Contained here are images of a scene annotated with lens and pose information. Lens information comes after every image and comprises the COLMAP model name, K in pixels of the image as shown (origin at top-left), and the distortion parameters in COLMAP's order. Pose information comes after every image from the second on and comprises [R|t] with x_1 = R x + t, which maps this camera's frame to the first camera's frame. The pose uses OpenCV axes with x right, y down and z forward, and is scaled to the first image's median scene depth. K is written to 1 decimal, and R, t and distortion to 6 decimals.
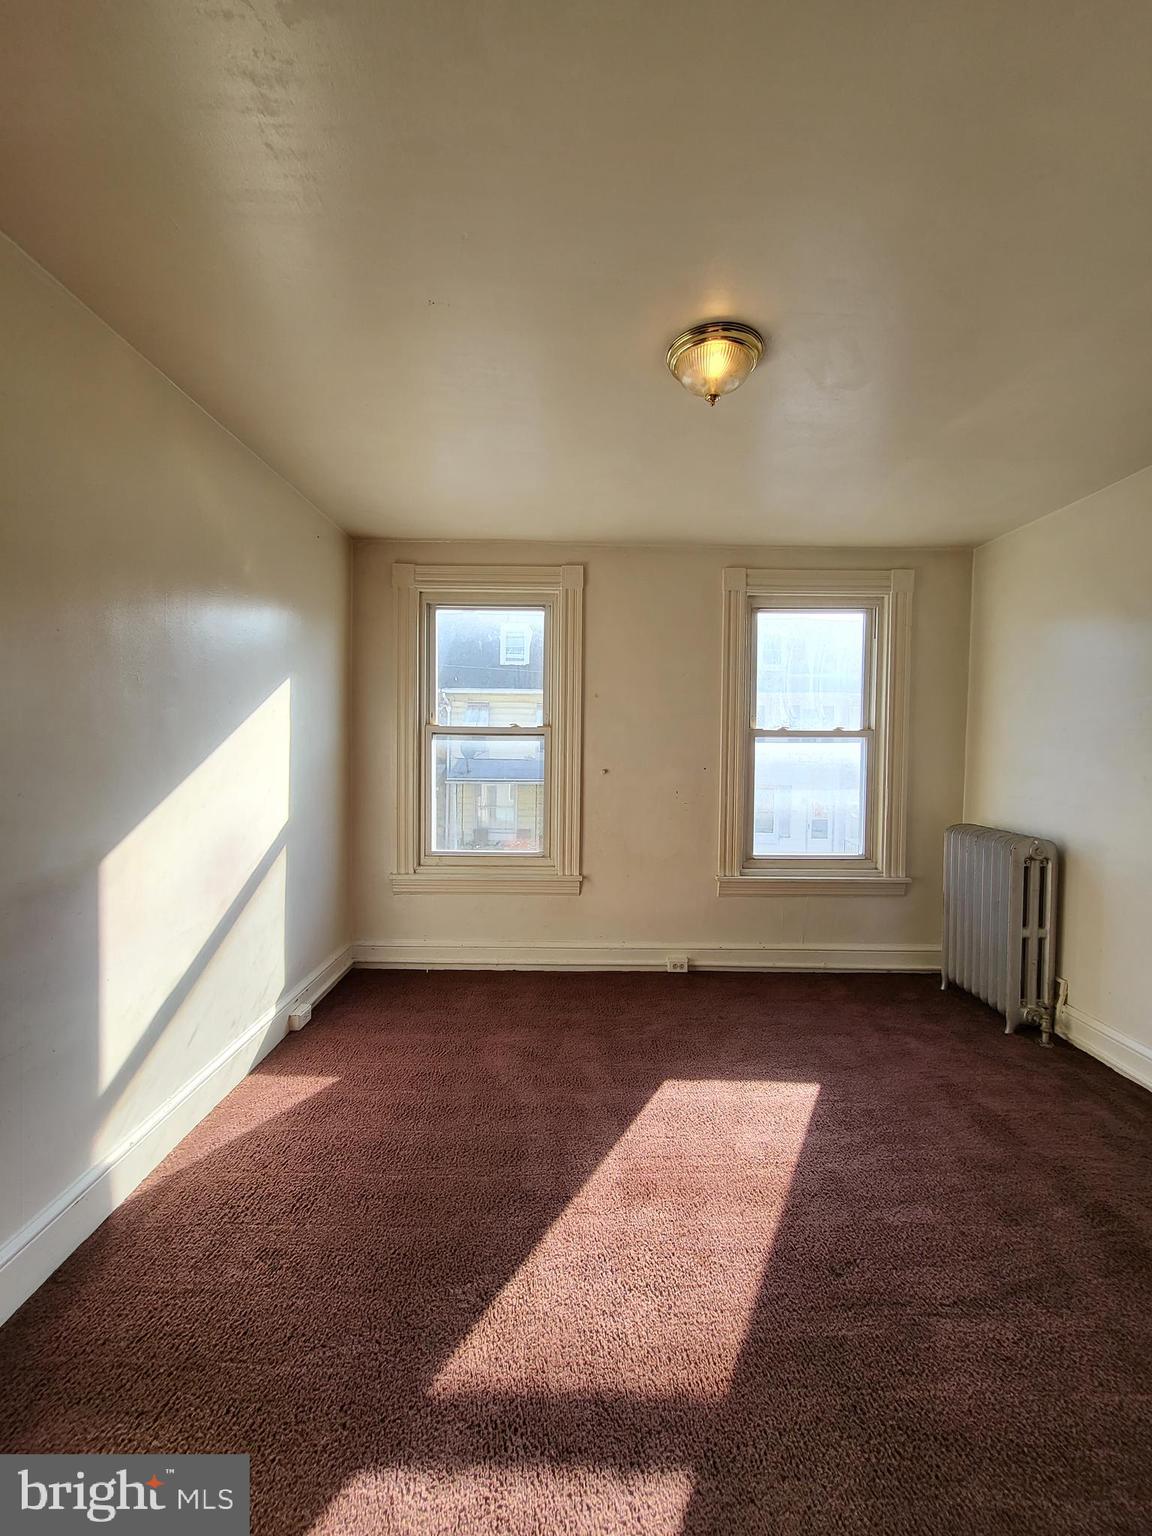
lens RADIAL K [[607.3, 0, 577.0], [0, 607.3, 762.5], [0, 0, 1]] dist [0.001174, -0.000341]
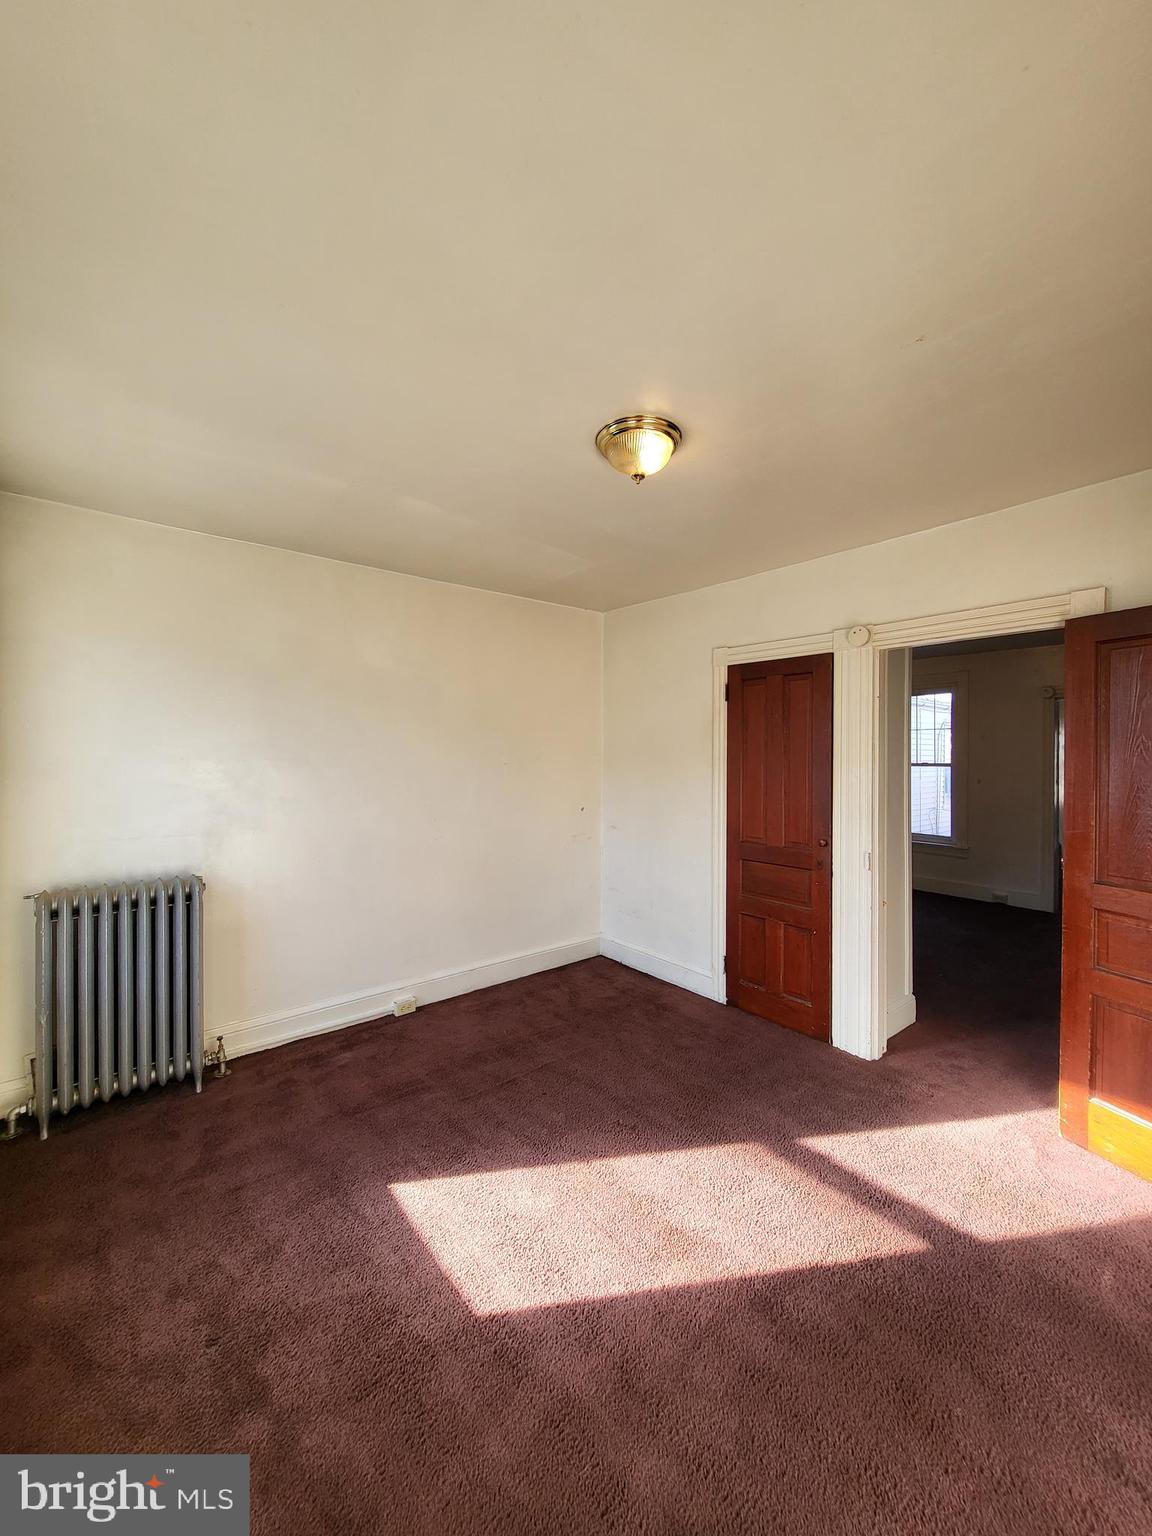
lens RADIAL K [[607.3, 0, 574.2], [0, 607.3, 760.0], [0, 0, 1]] dist [0.001174, -0.000341]
pose [[-0.629941, -0.023488, 0.776288, -0.486144], [0.013198, 0.999075, 0.040938, -0.119867], [-0.776531, 0.036034, -0.629048, 1.523105]]
